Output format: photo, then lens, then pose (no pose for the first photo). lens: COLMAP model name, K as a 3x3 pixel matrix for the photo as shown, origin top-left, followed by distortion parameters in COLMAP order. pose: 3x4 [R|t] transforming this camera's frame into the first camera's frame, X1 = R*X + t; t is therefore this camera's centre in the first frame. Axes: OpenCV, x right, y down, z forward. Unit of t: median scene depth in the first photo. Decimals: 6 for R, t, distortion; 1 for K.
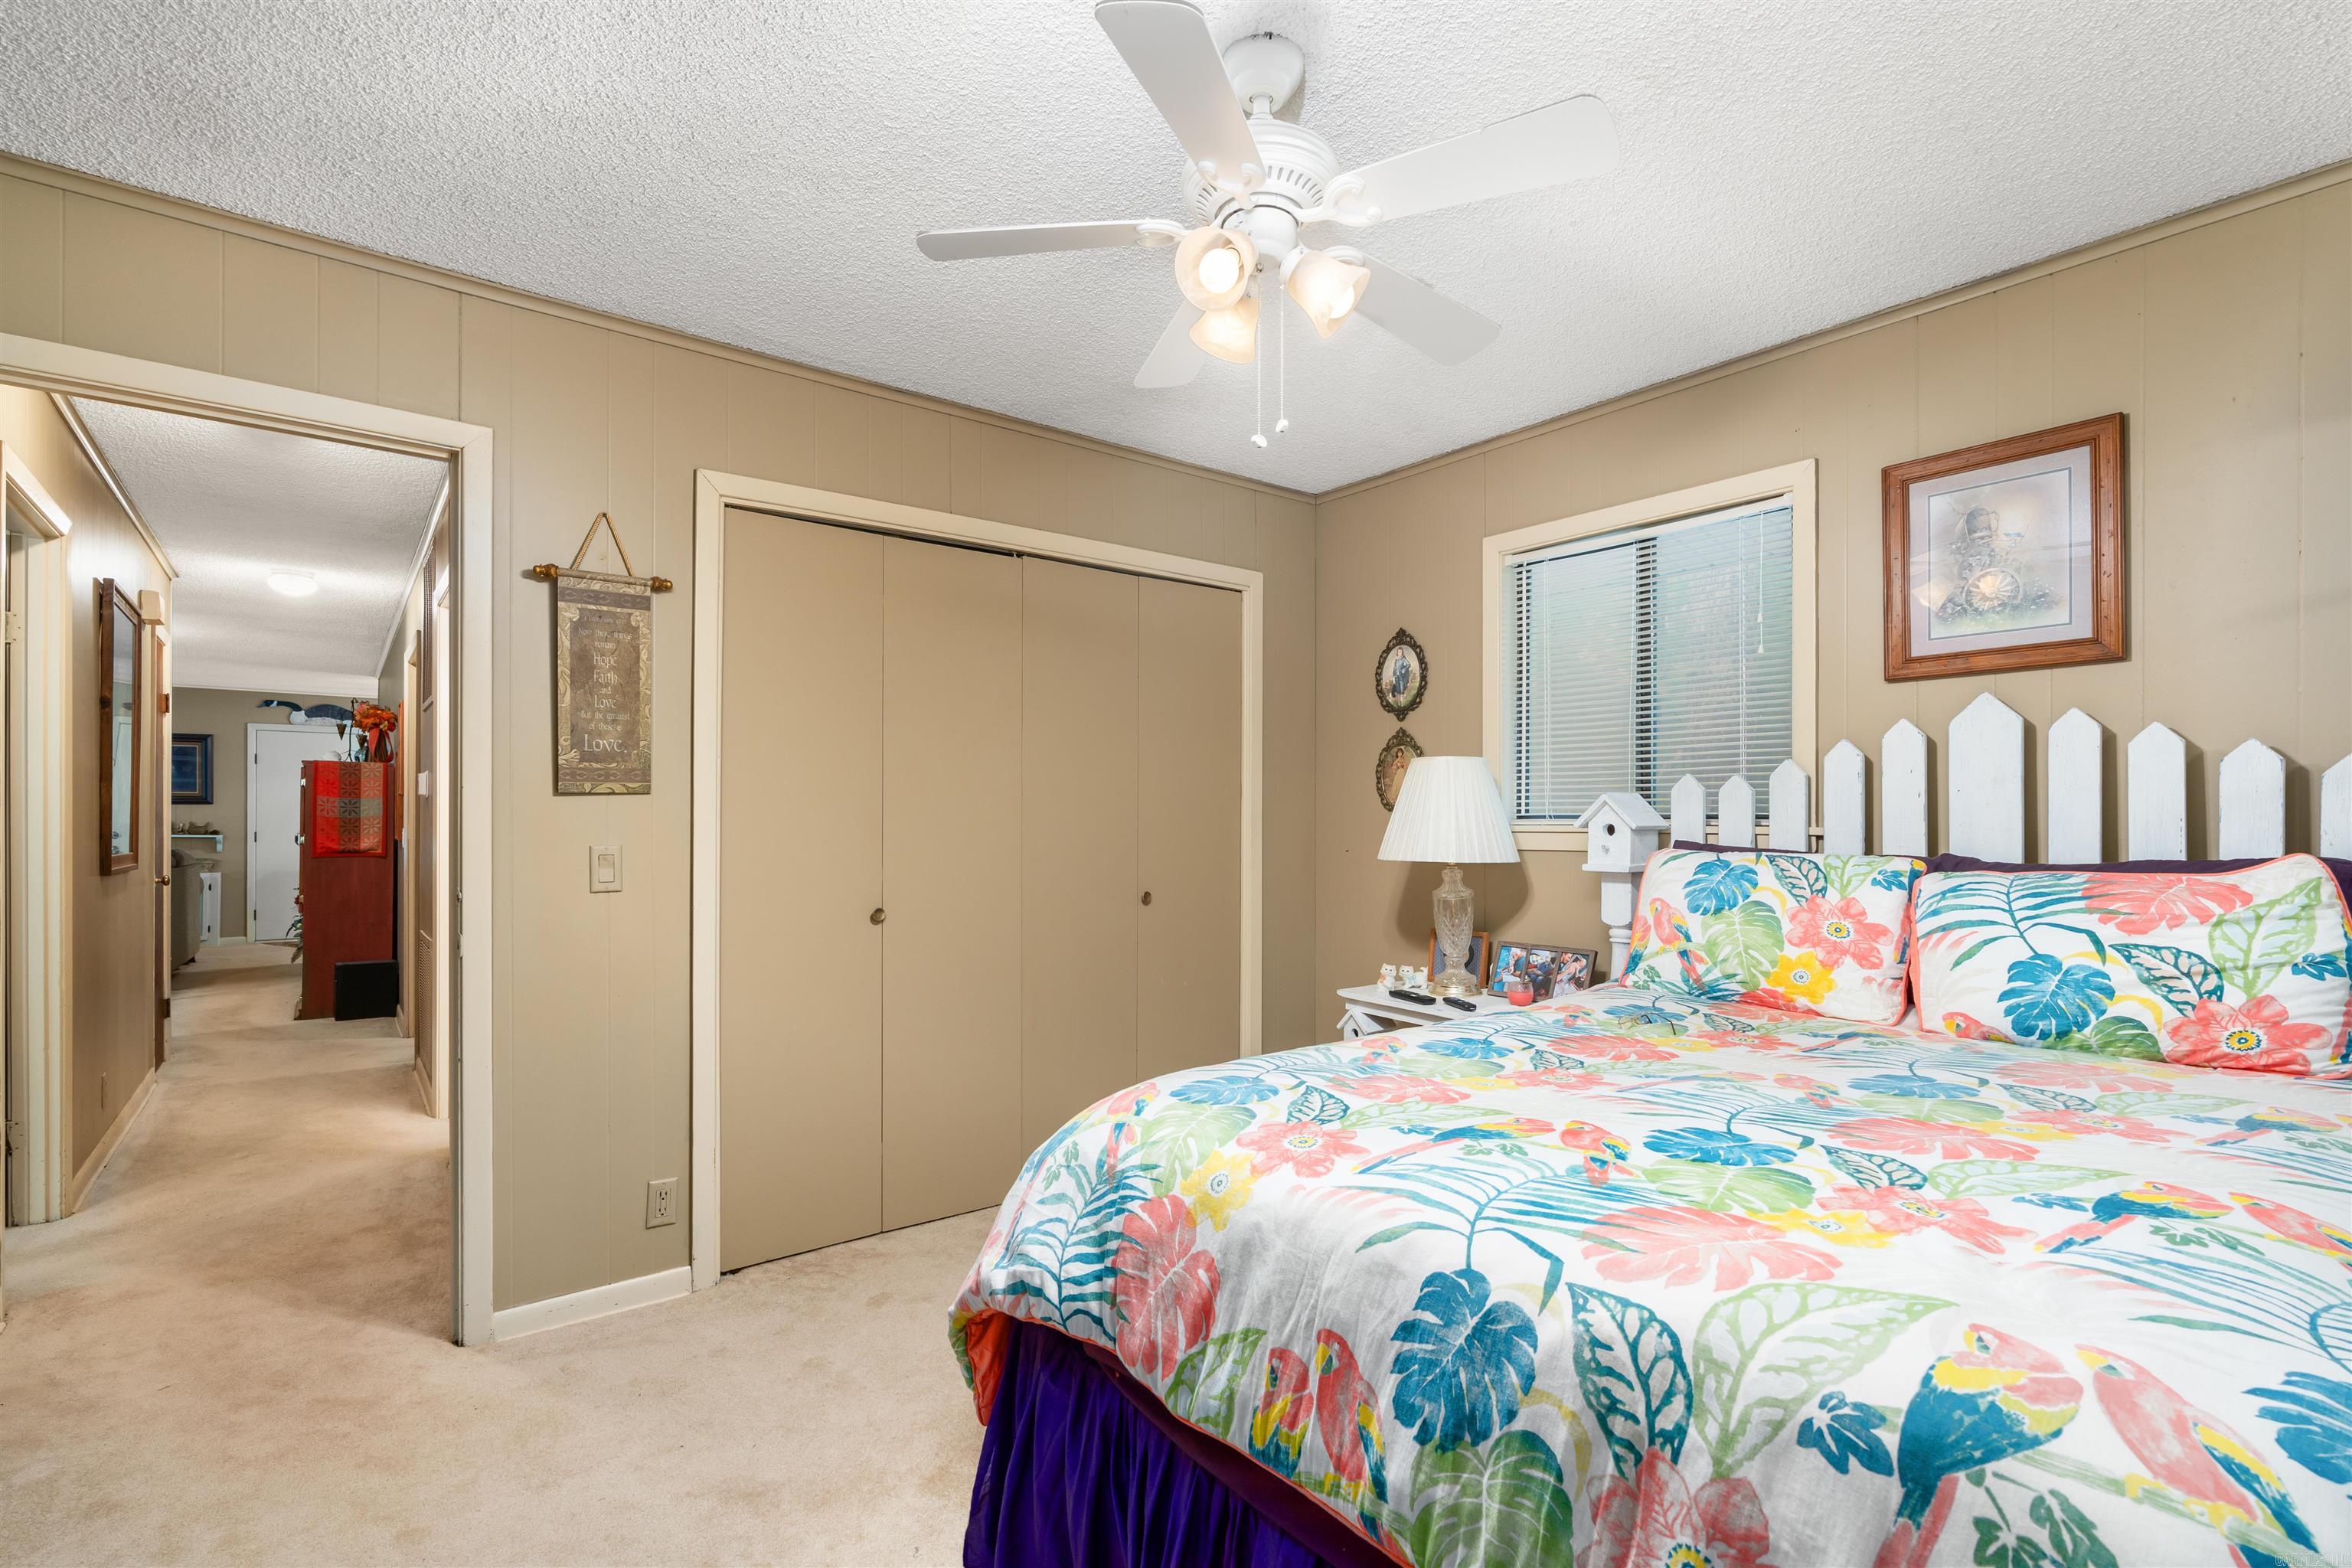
lens RADIAL K [[1079.8, 0, 1181.1], [0, 1079.8, 807.2], [0, 0, 1]] dist [-0.003078, 0.000558]
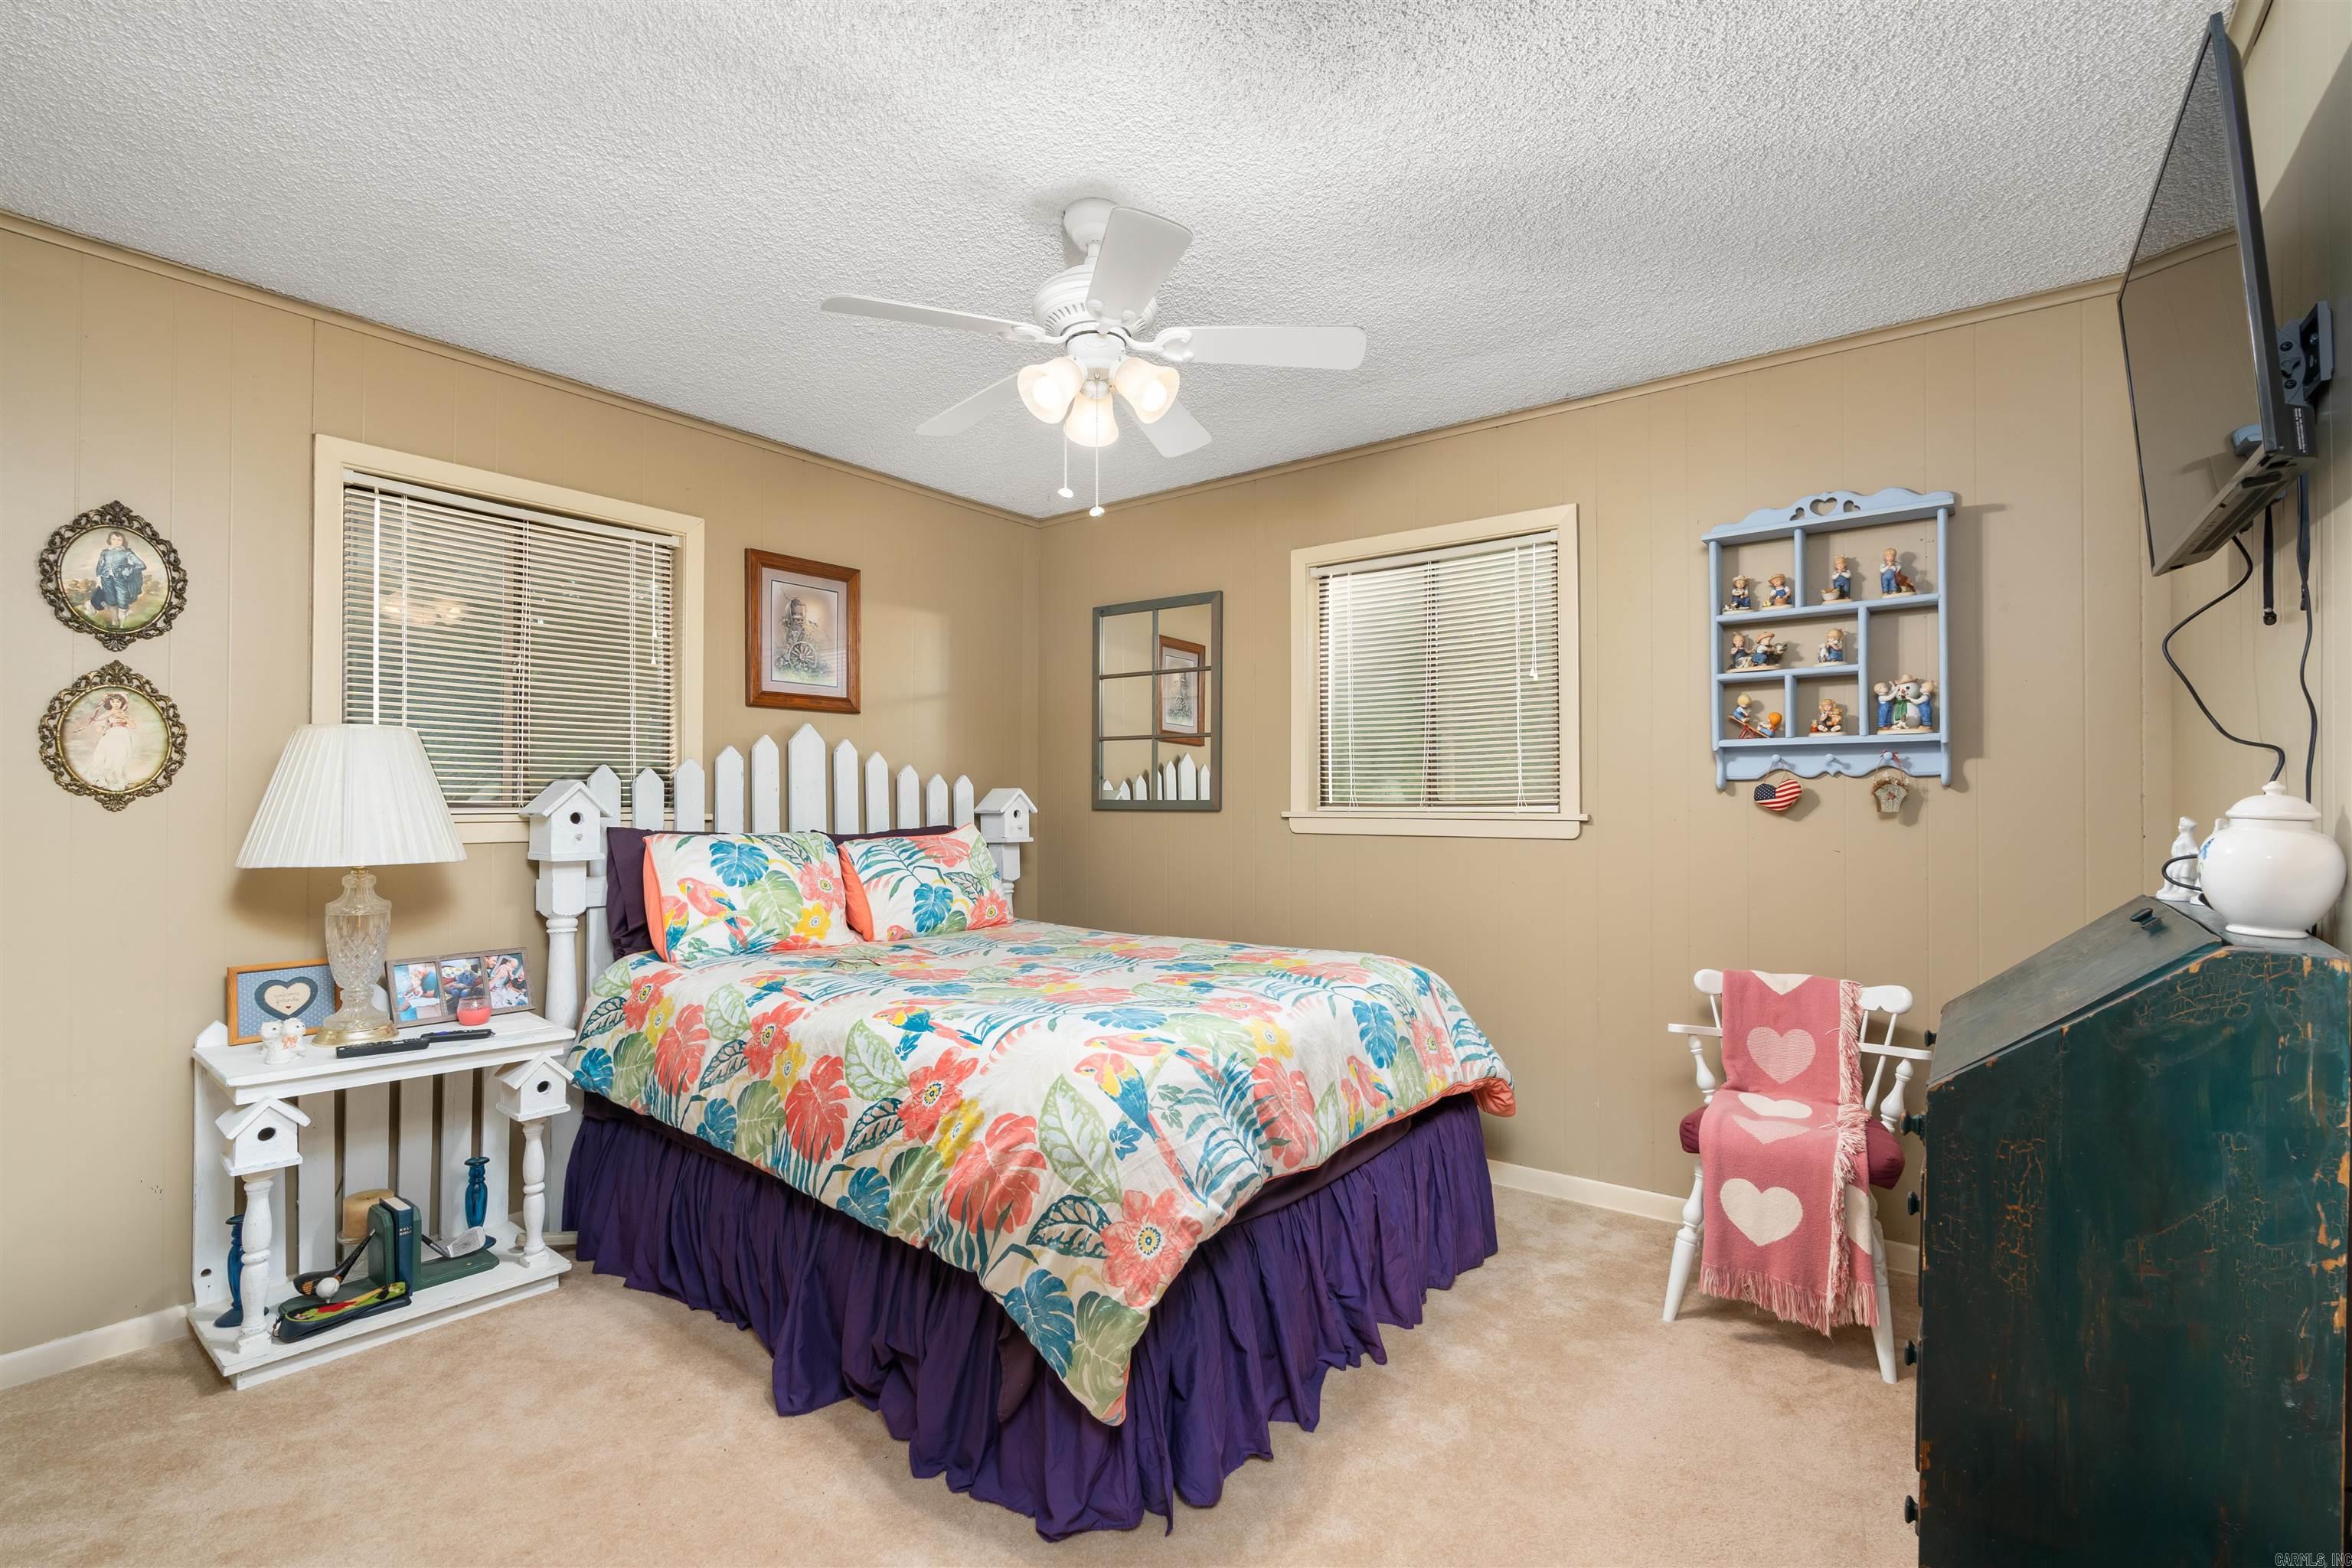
lens RADIAL K [[1047.7, 0, 1178.7], [0, 1047.7, 787.8], [0, 0, 1]] dist [-0.003930, -0.000285]
pose [[-0.238216, 0.015275, 0.971092, -0.781376], [-0.010859, 0.999772, -0.018390, 0.005570], [-0.971152, -0.014926, -0.237995, 0.813248]]
